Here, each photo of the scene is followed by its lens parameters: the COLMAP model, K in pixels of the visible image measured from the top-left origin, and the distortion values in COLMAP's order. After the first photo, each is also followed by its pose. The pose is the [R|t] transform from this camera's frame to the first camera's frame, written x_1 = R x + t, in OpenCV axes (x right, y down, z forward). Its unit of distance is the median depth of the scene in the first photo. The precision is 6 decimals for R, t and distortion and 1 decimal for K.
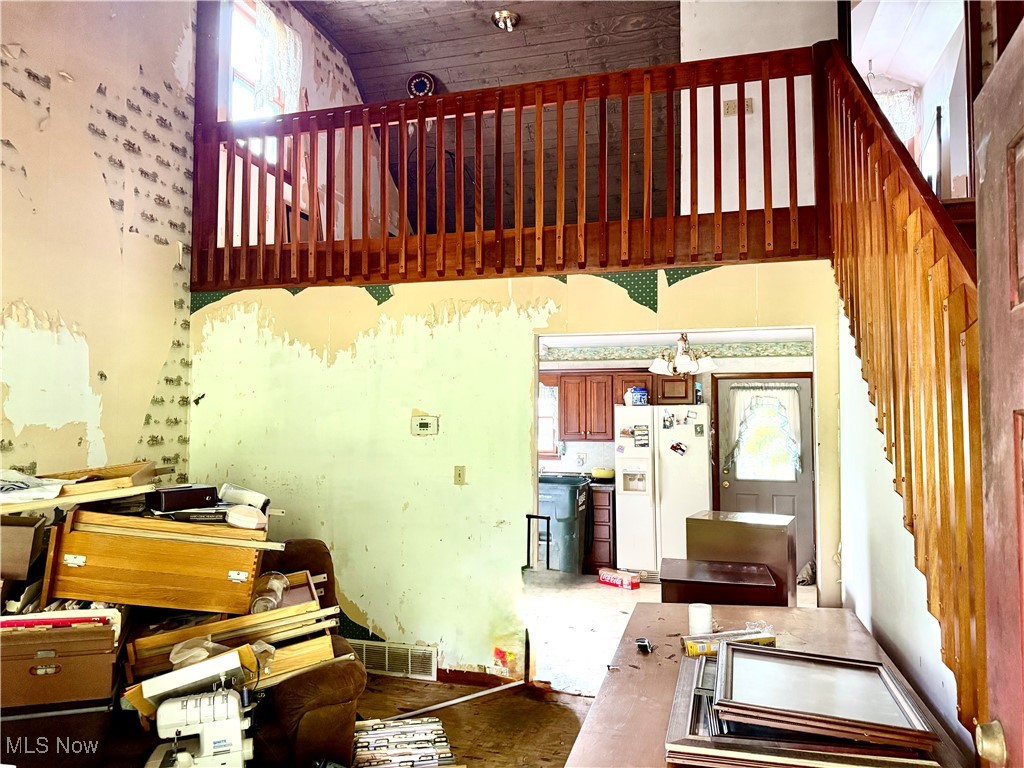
lens RADIAL K [[720.9, 0, 509.9], [0, 720.9, 383.7], [0, 0, 1]] dist [-0.002387, -0.003844]
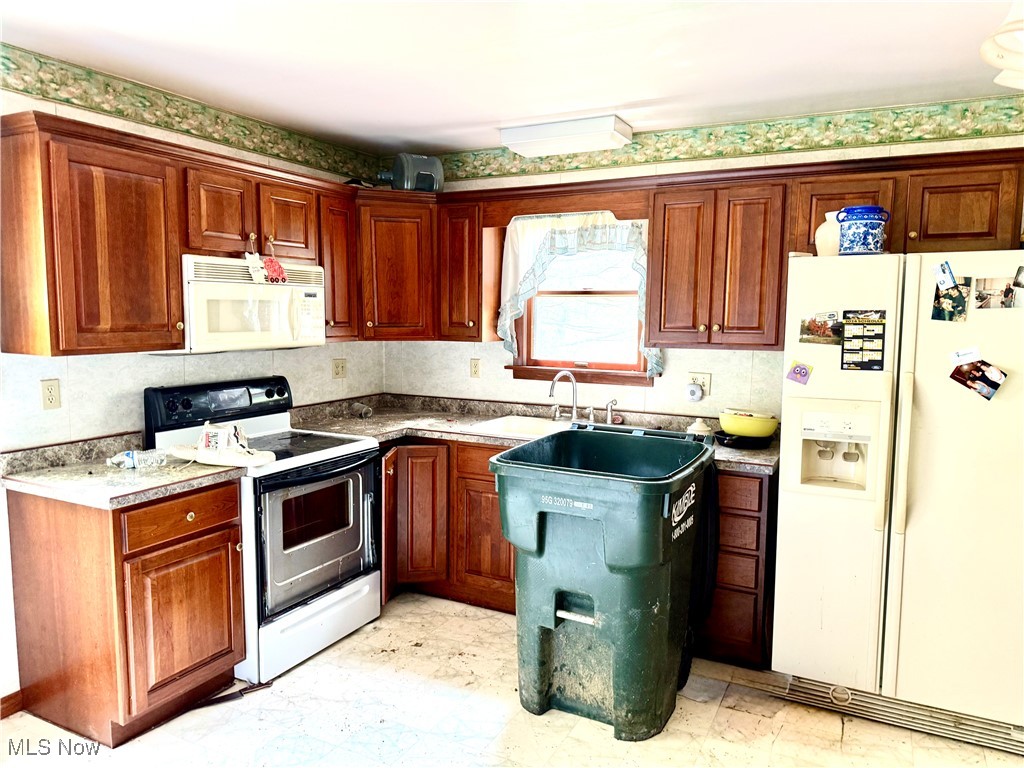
lens RADIAL K [[720.9, 0, 517.9], [0, 720.9, 386.6], [0, 0, 1]] dist [-0.002387, -0.003844]
pose [[0.979991, 0.025777, -0.197367, 0.082968], [0.006709, 0.986738, 0.162184, 0.035215], [0.198930, -0.160263, 0.966821, 0.596034]]
